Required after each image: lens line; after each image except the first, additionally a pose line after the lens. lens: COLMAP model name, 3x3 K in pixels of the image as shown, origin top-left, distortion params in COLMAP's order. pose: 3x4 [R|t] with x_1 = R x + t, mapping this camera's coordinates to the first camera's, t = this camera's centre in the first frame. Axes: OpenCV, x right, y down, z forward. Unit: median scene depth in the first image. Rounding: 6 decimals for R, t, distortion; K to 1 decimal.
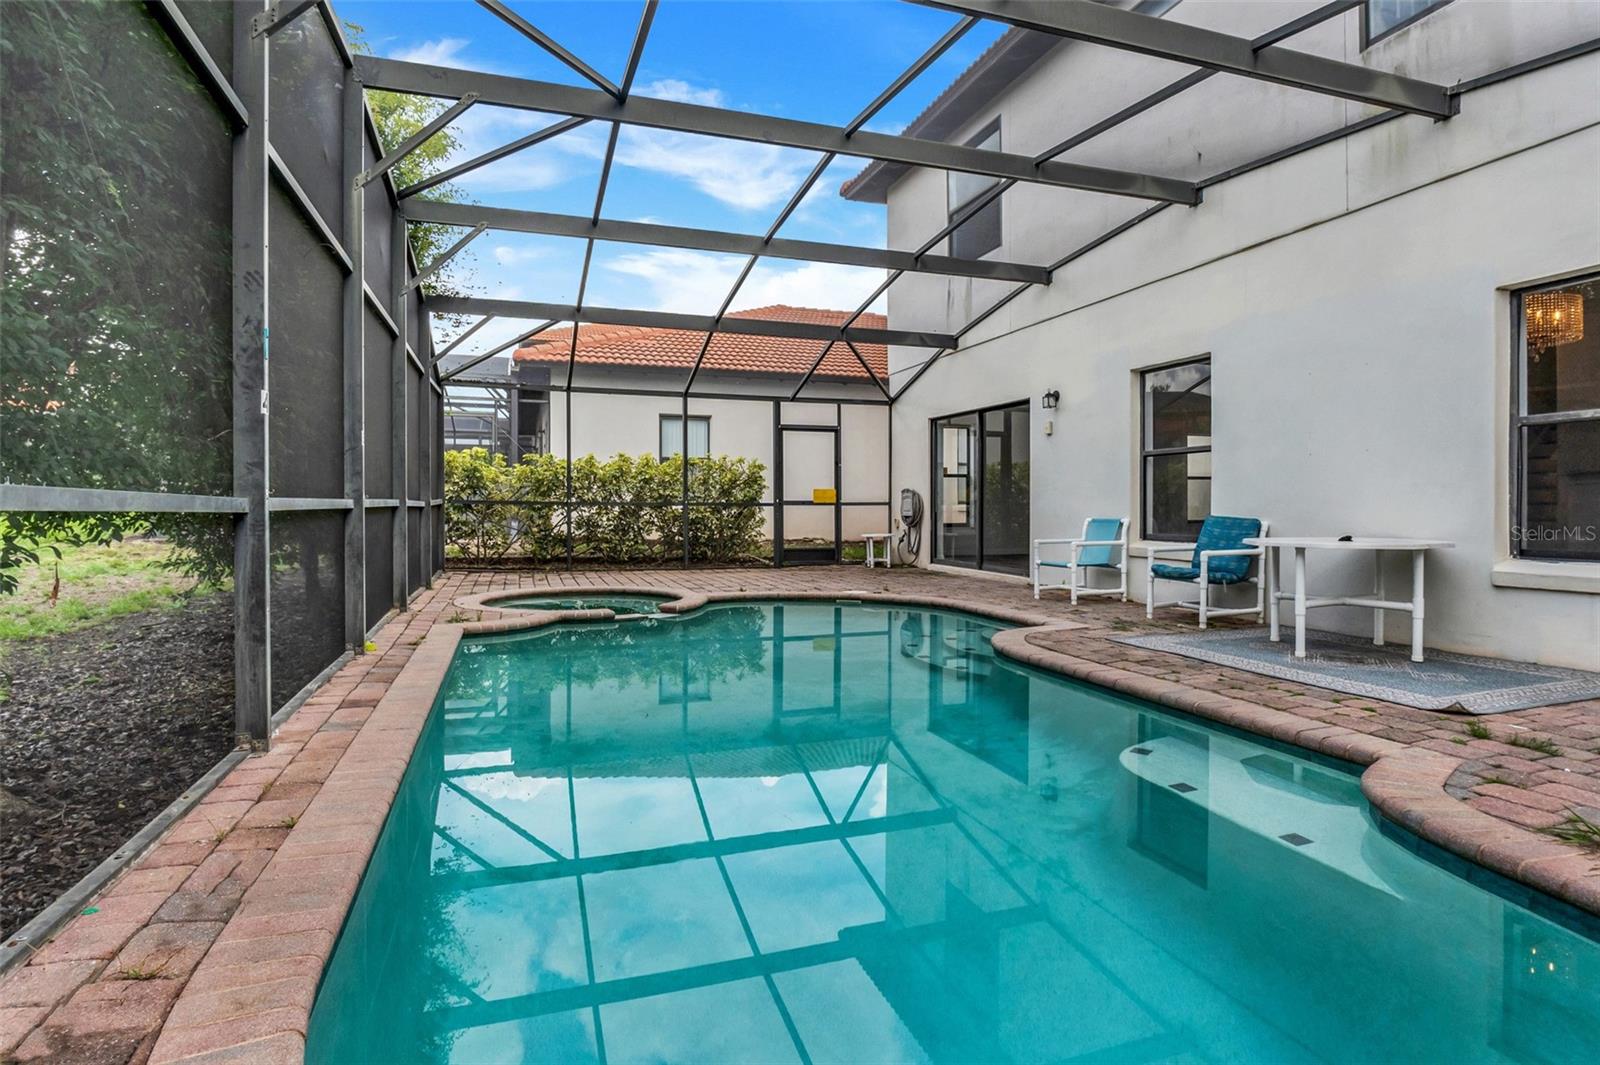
lens RADIAL K [[830.2, 0, 803.8], [0, 830.2, 525.6], [0, 0, 1]] dist [0.000512, -0.000073]
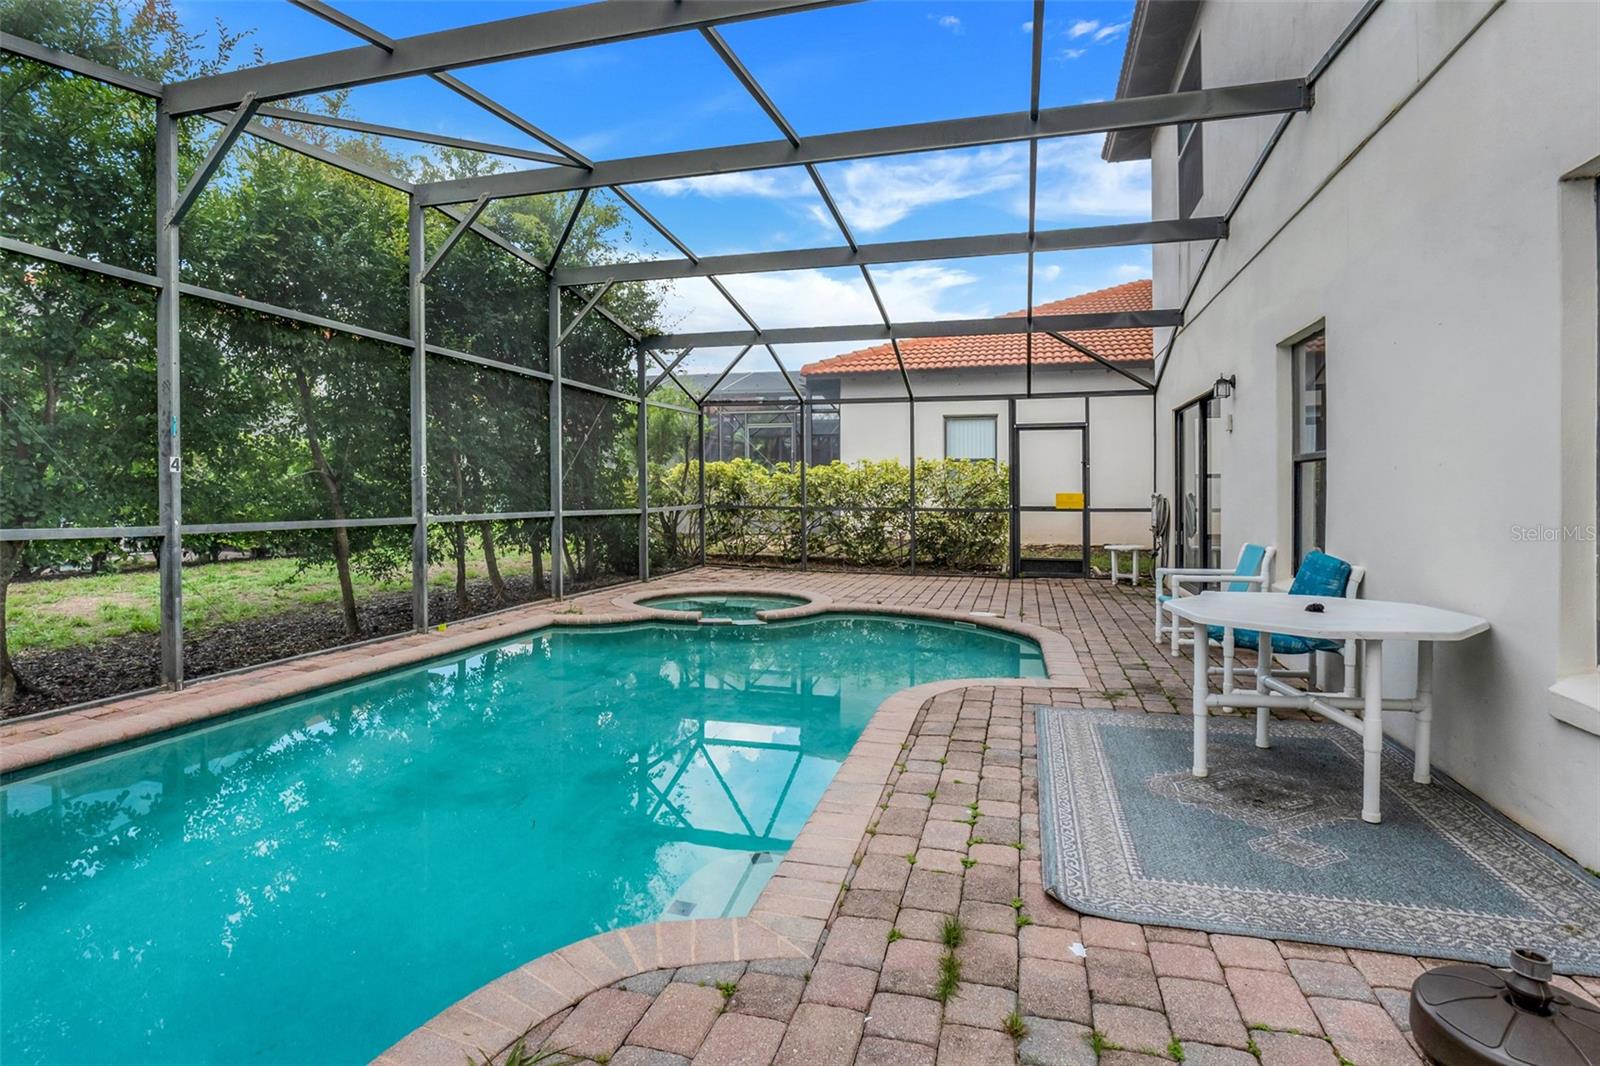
lens RADIAL K [[830.2, 0, 803.8], [0, 830.2, 517.2], [0, 0, 1]] dist [0.000512, -0.000073]
pose [[0.831510, 0.016714, -0.555259, 0.293583], [-0.015542, 0.999856, 0.006824, -0.020795], [0.555293, 0.002956, 0.831650, 0.098282]]
